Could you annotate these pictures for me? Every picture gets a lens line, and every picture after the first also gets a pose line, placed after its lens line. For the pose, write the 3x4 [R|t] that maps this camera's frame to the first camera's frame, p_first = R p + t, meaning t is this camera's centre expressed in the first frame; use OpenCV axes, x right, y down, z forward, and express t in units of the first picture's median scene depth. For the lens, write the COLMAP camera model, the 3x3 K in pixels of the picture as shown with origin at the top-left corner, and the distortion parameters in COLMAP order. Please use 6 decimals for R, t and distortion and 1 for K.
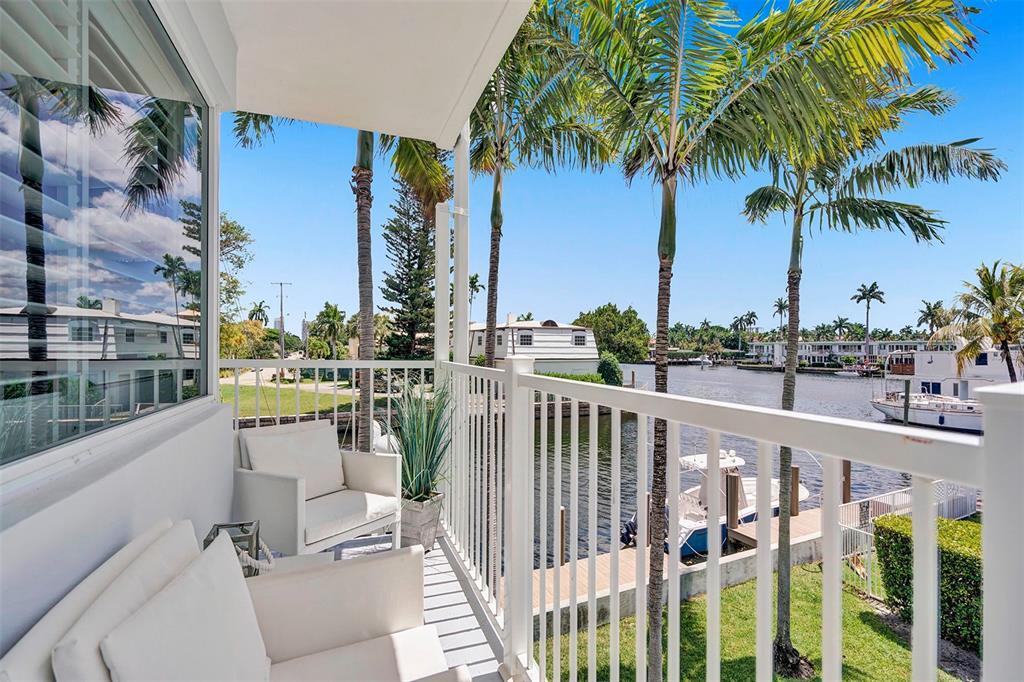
lens RADIAL K [[468.0, 0, 513.8], [0, 468.0, 343.7], [0, 0, 1]] dist [0.001898, 0.000425]
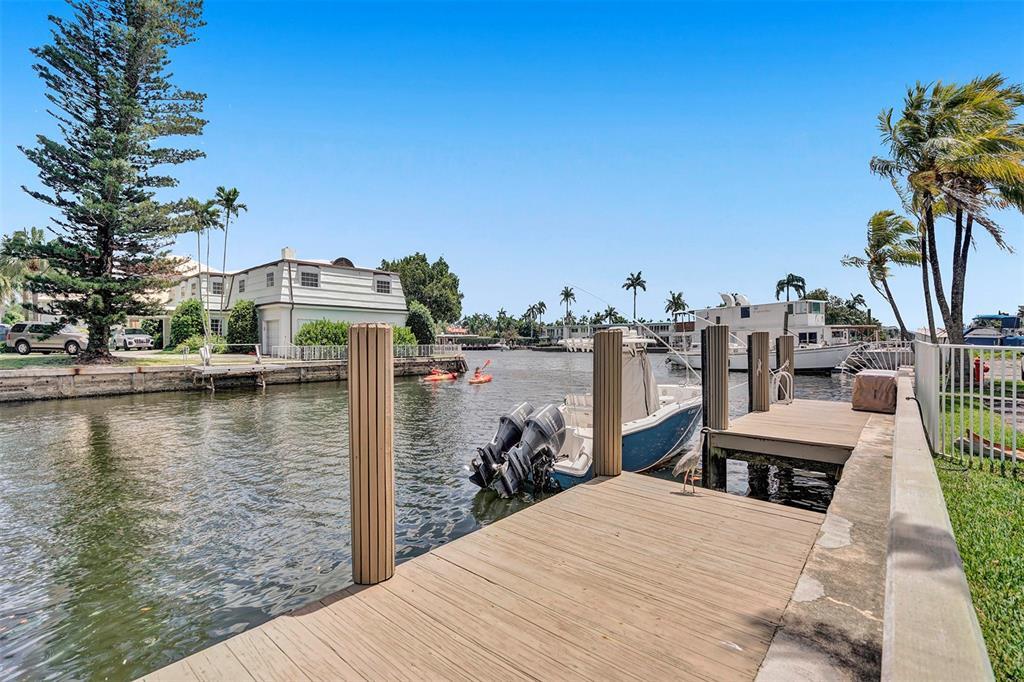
lens RADIAL K [[468.0, 0, 513.8], [0, 468.0, 343.5], [0, 0, 1]] dist [0.001898, 0.000425]
pose [[0.912414, -0.009976, 0.409147, 0.013284], [0.005442, 0.999910, 0.012244, 0.071430], [-0.409232, -0.008945, 0.912386, 0.148092]]
